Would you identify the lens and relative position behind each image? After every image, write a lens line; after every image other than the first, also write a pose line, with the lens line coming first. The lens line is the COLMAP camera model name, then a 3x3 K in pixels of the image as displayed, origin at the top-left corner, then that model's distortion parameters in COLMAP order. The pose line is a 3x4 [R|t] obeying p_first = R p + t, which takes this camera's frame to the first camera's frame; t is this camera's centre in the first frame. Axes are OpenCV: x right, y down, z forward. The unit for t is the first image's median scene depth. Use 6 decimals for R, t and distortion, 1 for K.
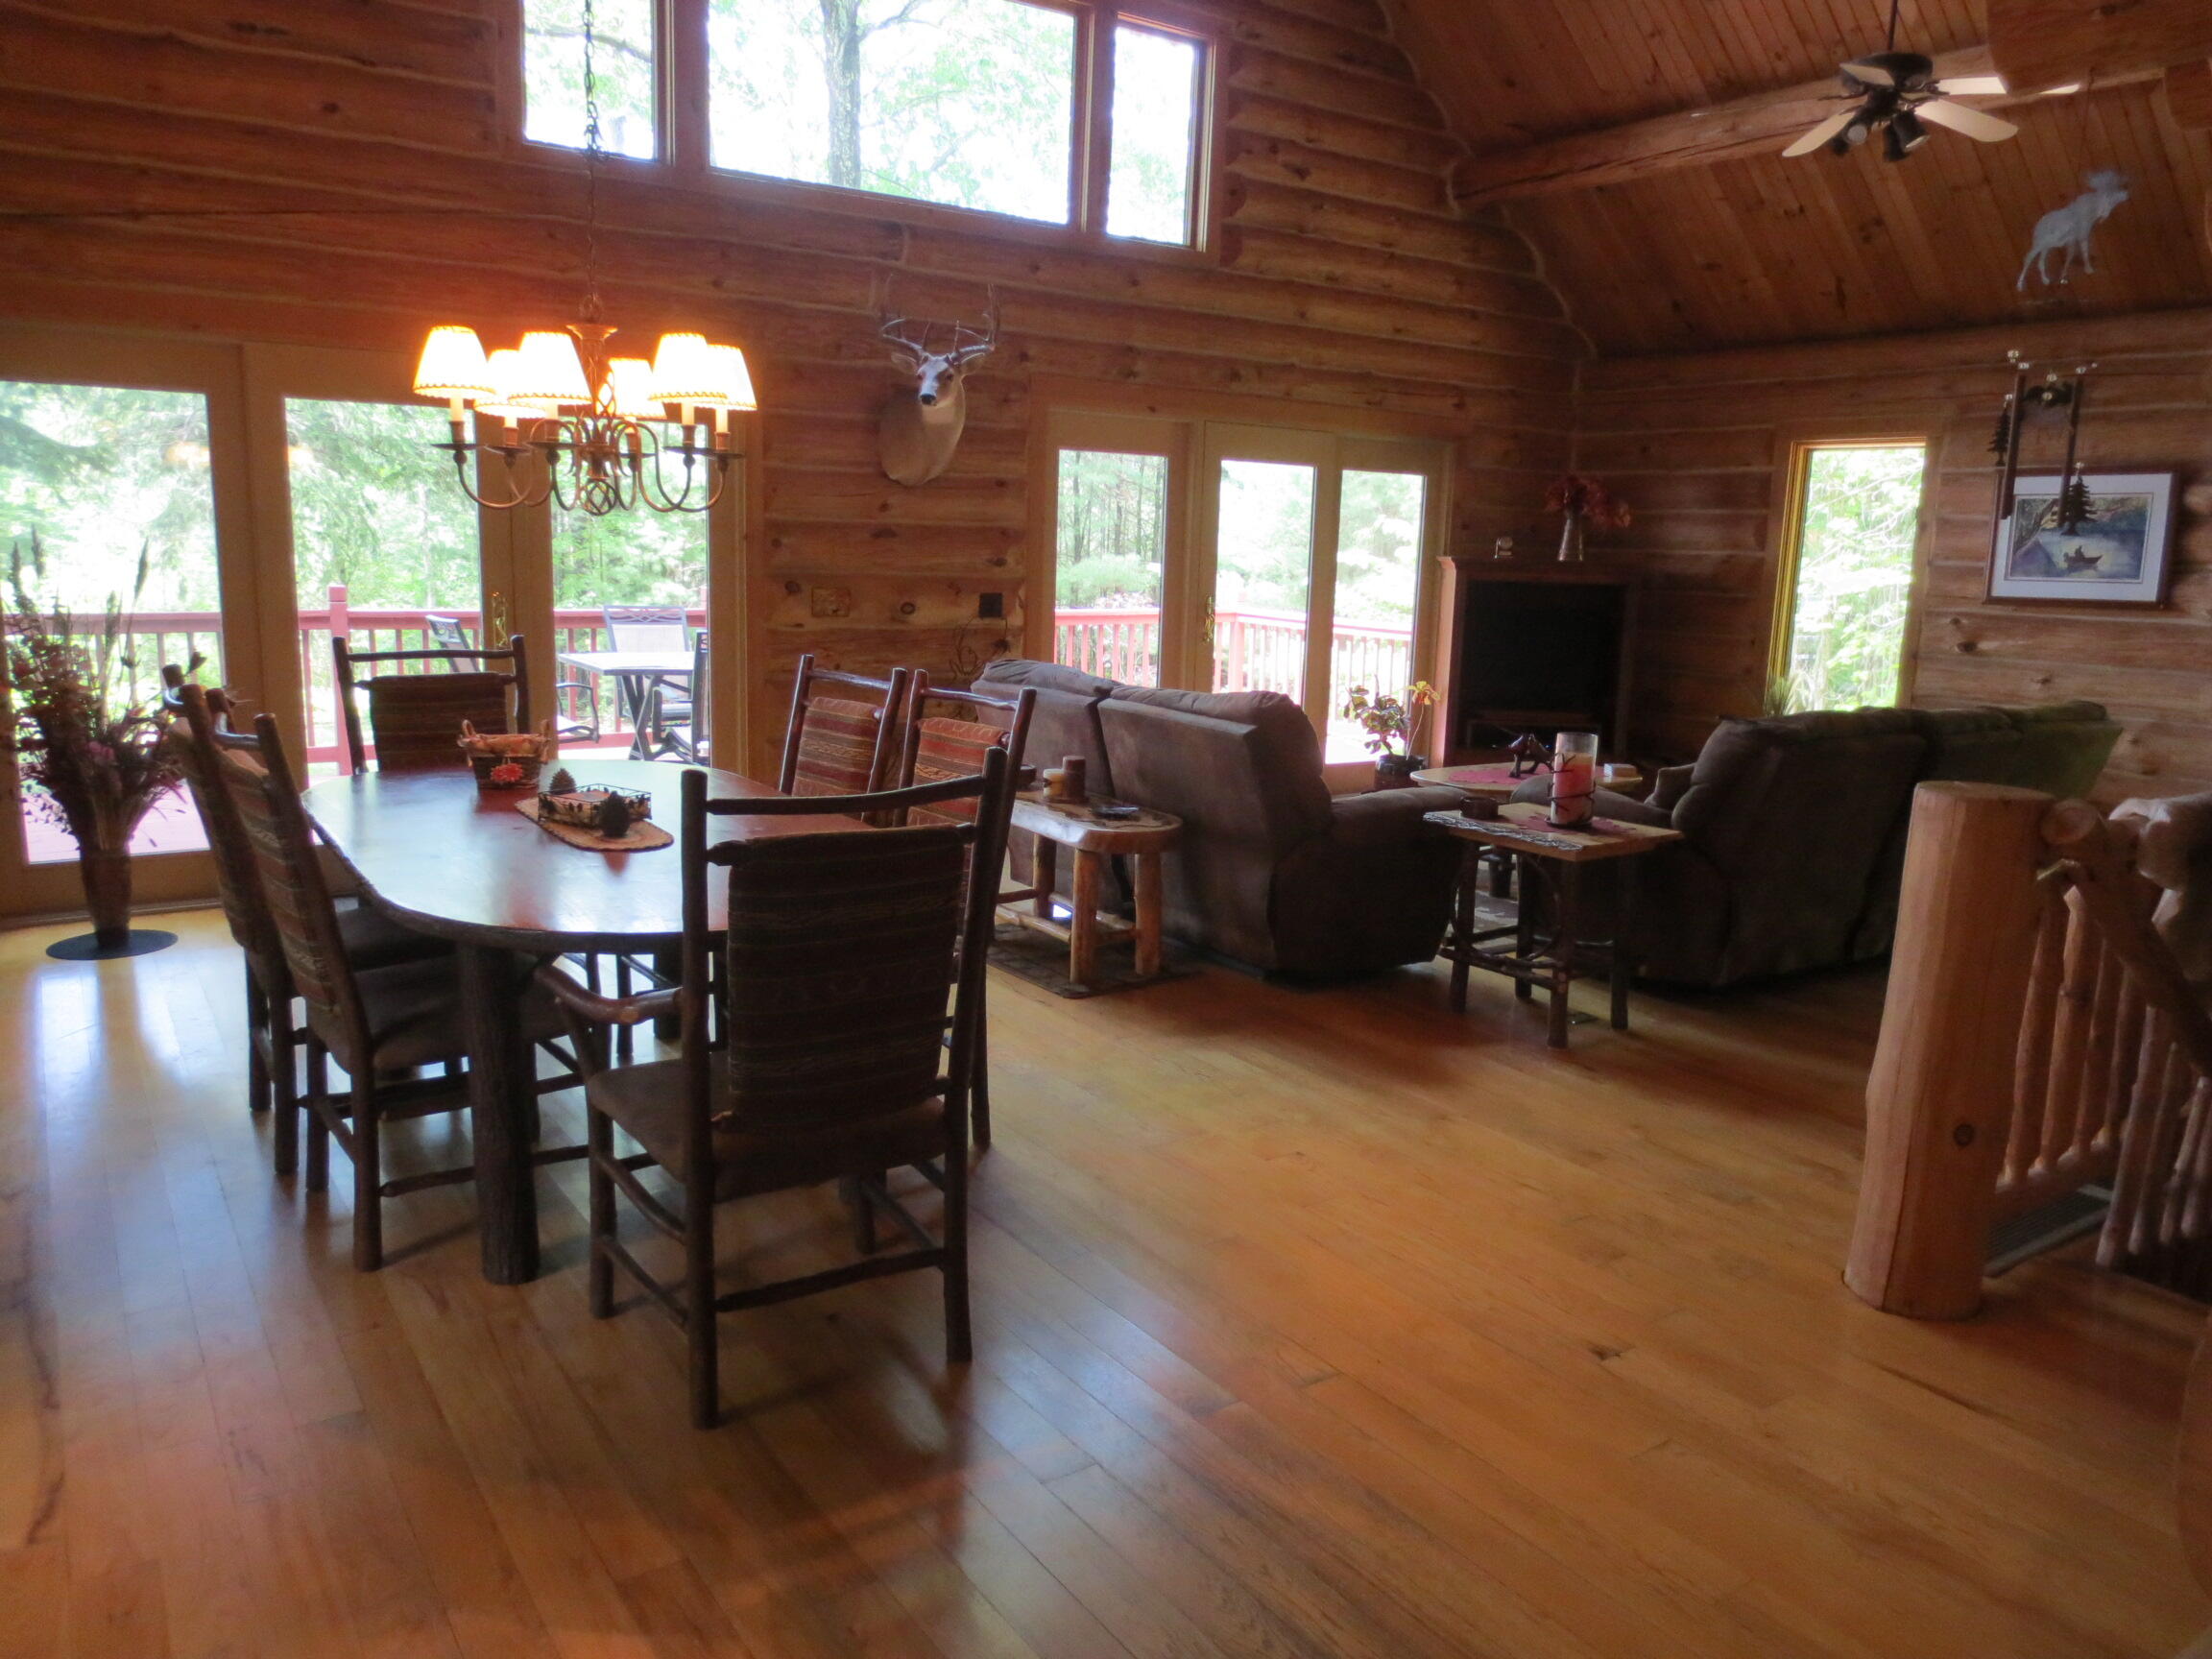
lens RADIAL K [[1573.5, 0, 1106.0], [0, 1573.5, 829.5], [0, 0, 1]] dist [-0.005794, 0.001139]
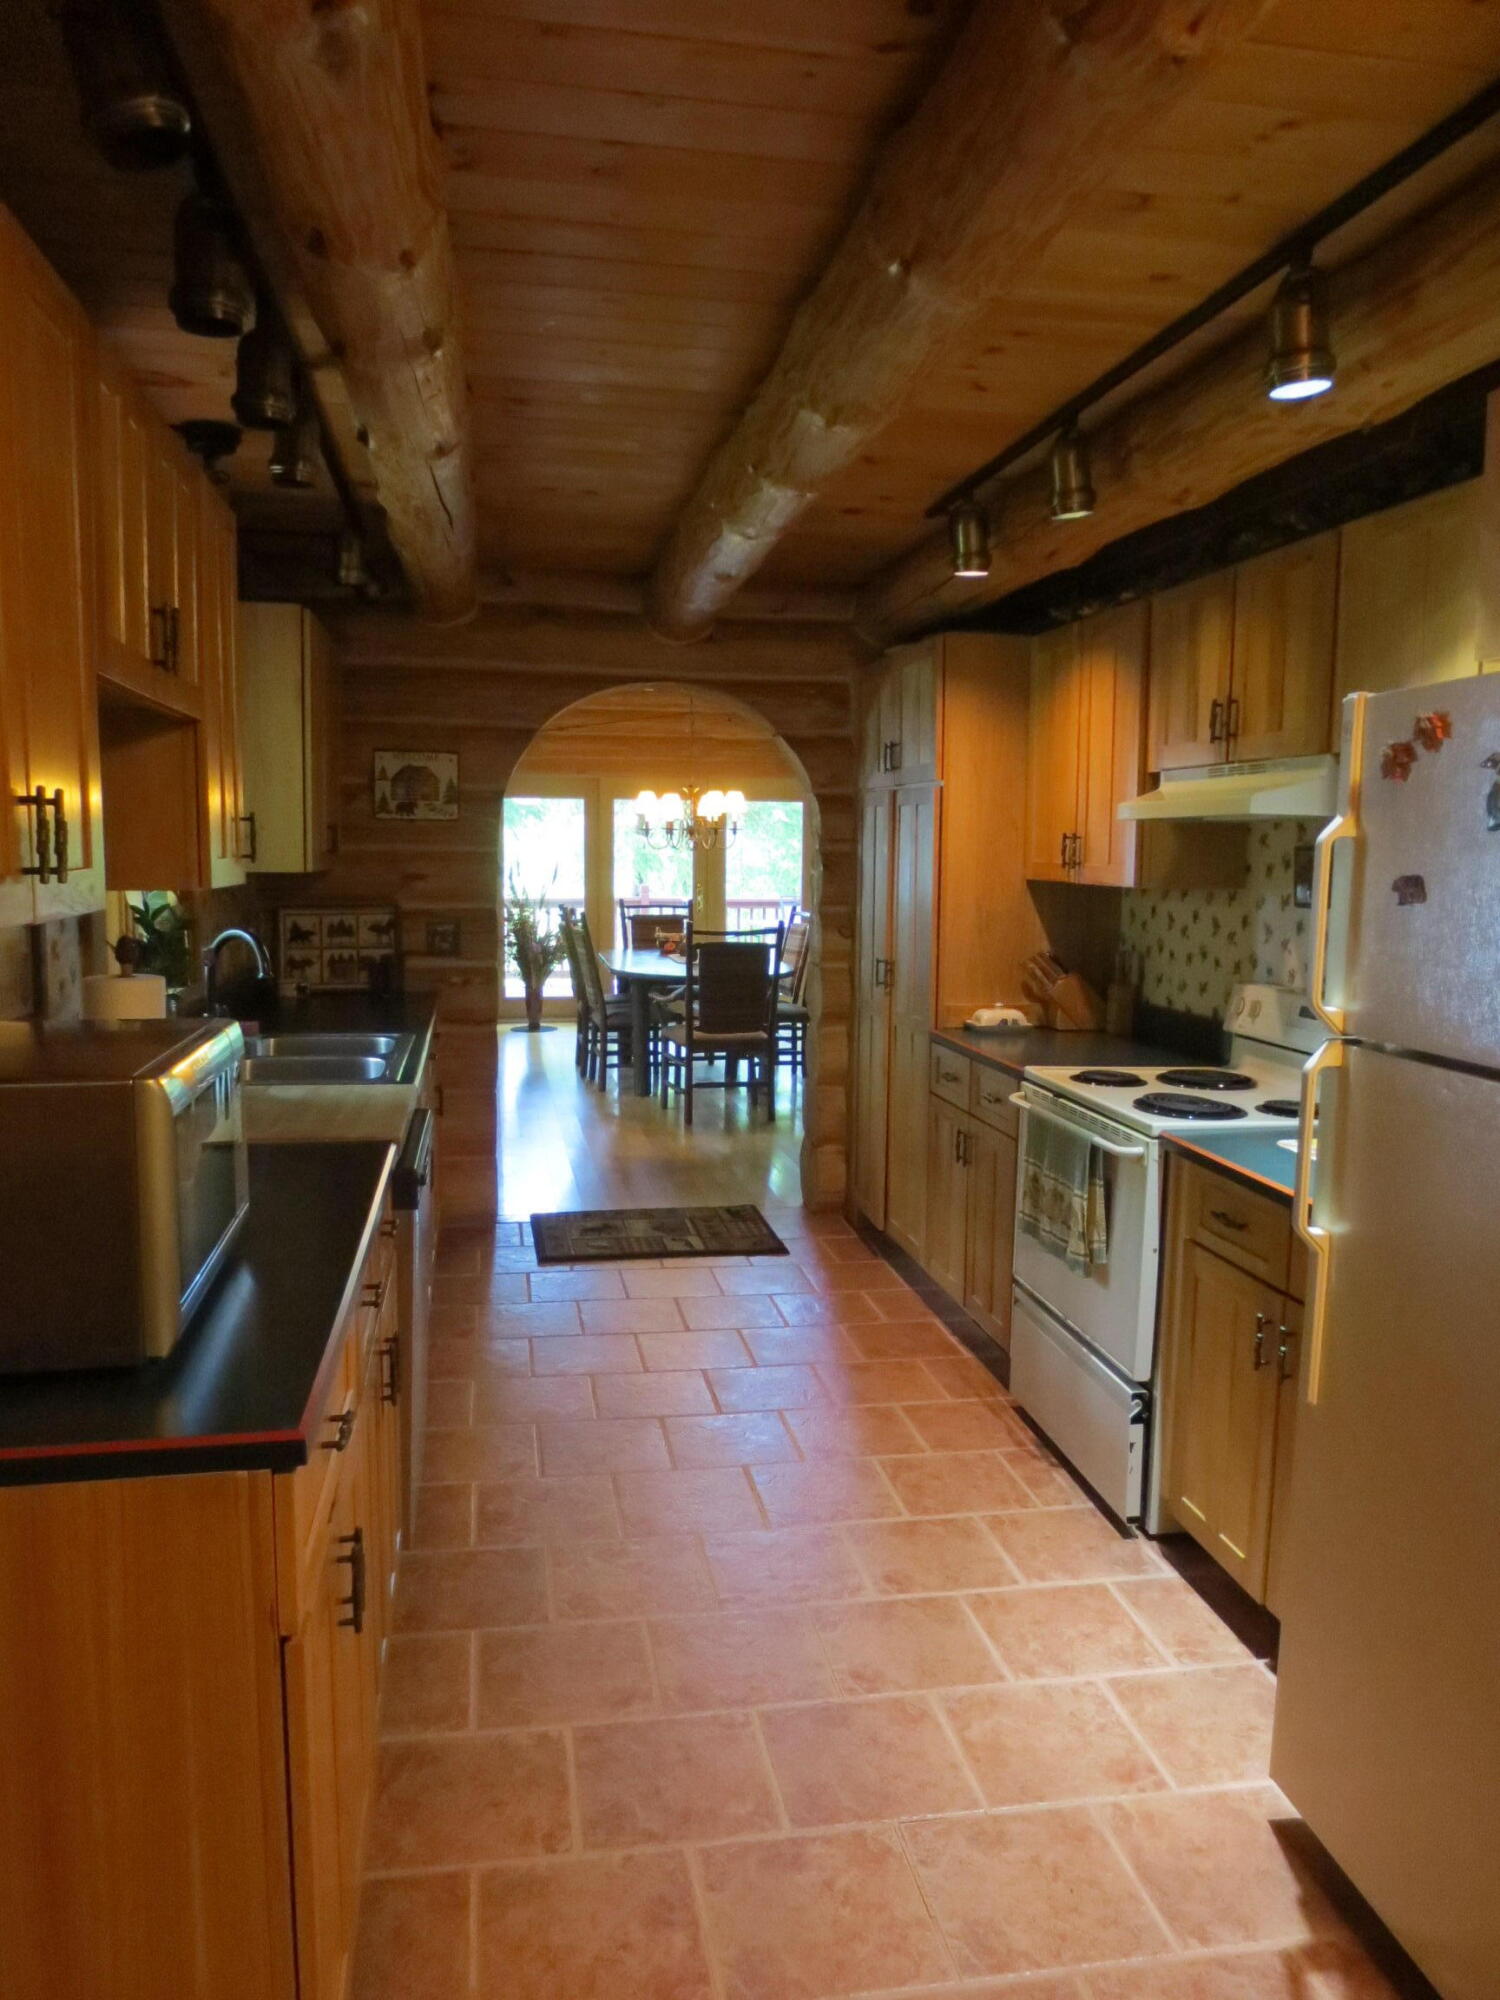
lens RADIAL K [[1422.7, 0, 750.0], [0, 1422.7, 1000.0], [0, 0, 1]] dist [-0.005794, 0.001139]
pose [[0.916713, 0.025125, -0.398756, 0.533388], [-0.057455, 0.995938, -0.069335, 0.162154], [0.395394, 0.086471, 0.914432, -0.858891]]
